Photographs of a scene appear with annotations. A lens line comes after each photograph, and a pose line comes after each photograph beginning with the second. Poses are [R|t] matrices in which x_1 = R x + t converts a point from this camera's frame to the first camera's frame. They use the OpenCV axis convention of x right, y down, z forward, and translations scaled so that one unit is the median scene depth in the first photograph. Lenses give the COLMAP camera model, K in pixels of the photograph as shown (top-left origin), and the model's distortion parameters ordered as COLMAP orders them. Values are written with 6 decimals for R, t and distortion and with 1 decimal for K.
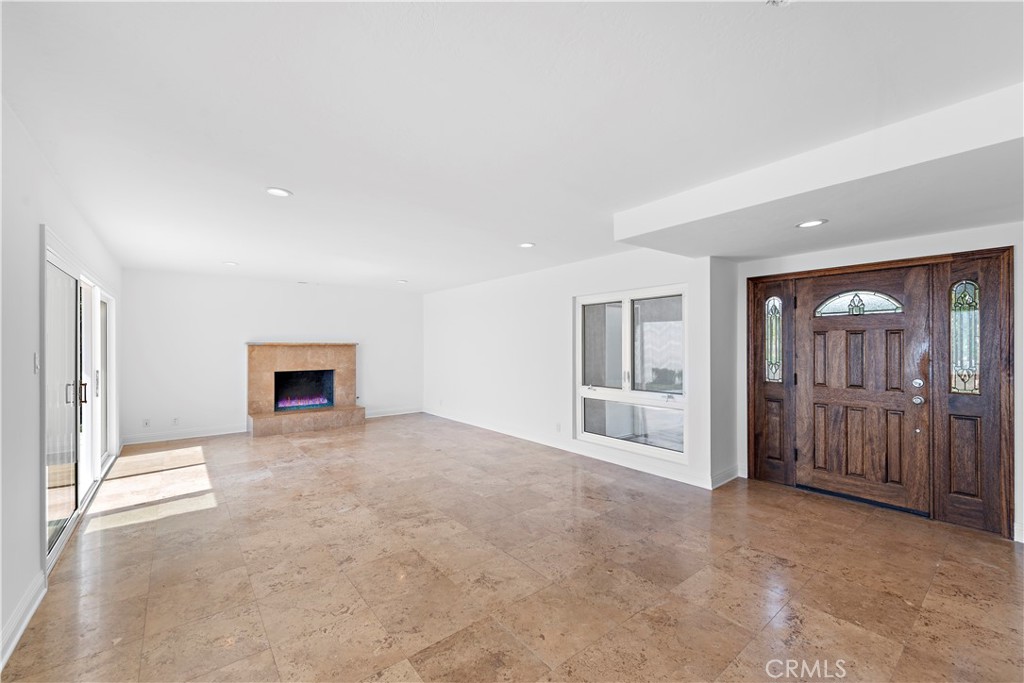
lens RADIAL K [[410.1, 0, 509.8], [0, 410.1, 347.5], [0, 0, 1]] dist [0.003322, -0.000064]
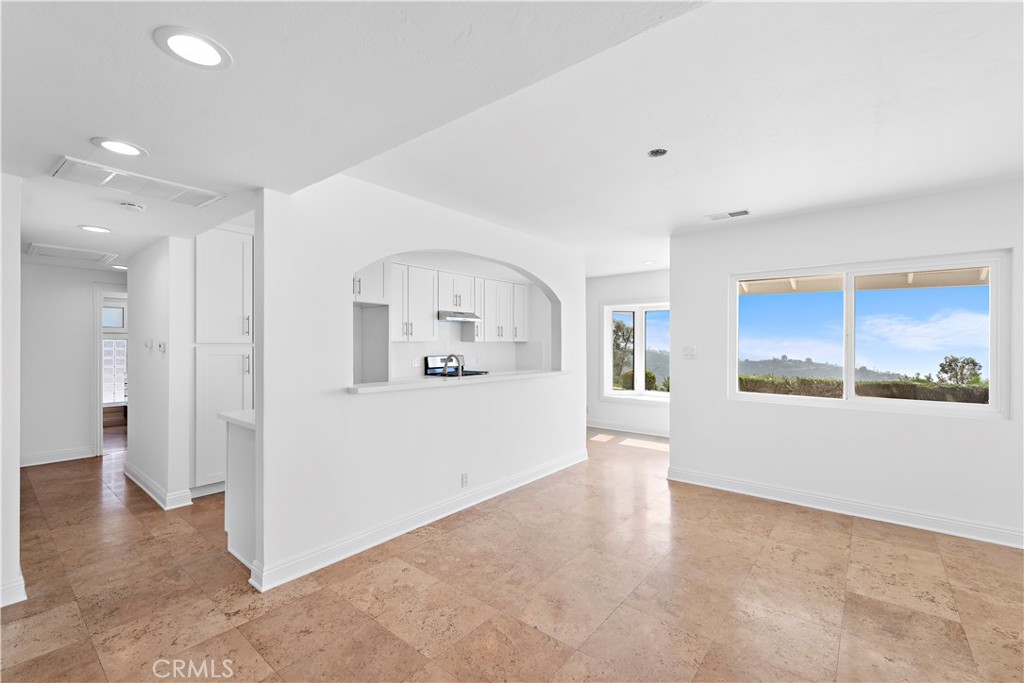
lens RADIAL K [[437.1, 0, 512.7], [0, 437.1, 342.4], [0, 0, 1]] dist [0.003168, 0.000224]
pose [[-0.979024, 0.001983, -0.203738, 0.335408], [0.001911, 0.999998, 0.000550, -0.002084], [0.203738, 0.000149, -0.979025, 0.544146]]
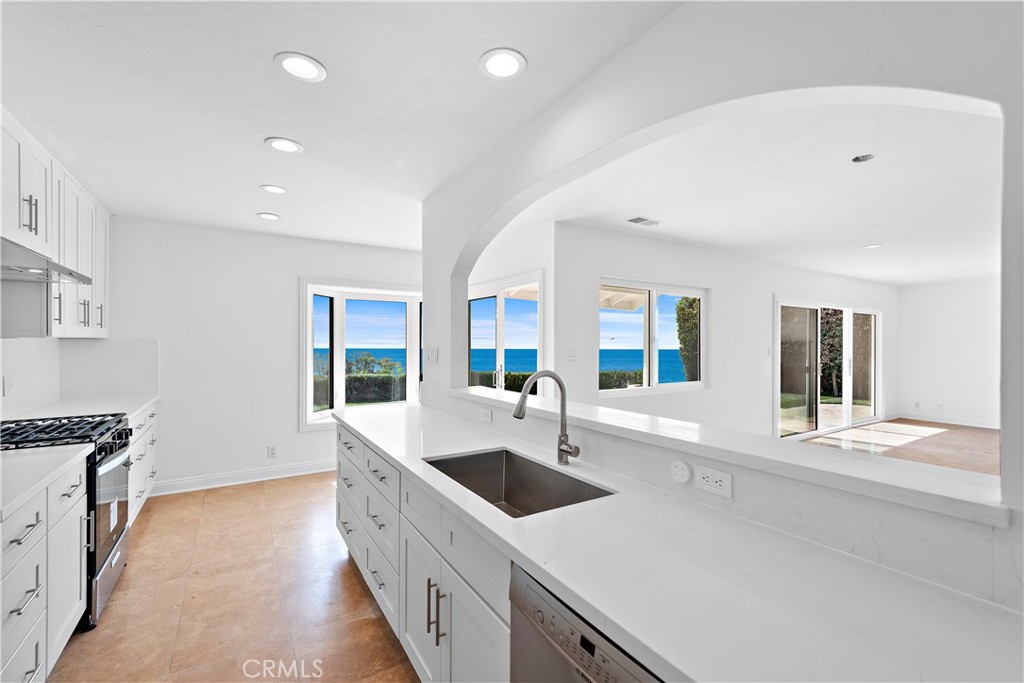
lens RADIAL K [[437.1, 0, 514.8], [0, 437.1, 344.1], [0, 0, 1]] dist [0.003168, 0.000224]
pose [[-0.116871, 0.003779, -0.993140, 0.558655], [-0.006807, 0.999966, 0.004606, -0.001328], [0.993124, 0.007298, -0.116842, -0.070845]]
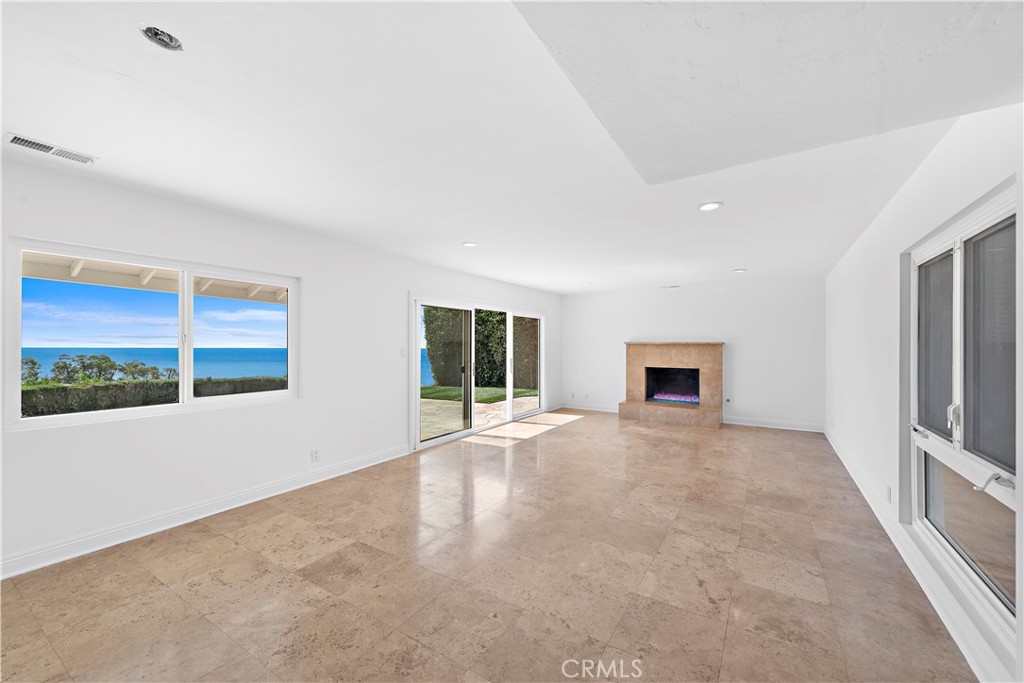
lens RADIAL K [[400.3, 0, 520.1], [0, 400.3, 342.7], [0, 0, 1]] dist [0.003486, 0.000221]
pose [[0.334859, -0.001146, -0.942267, 0.404943], [-0.007828, 0.999961, -0.003998, -0.002923], [0.942236, 0.008714, 0.334838, 0.303155]]
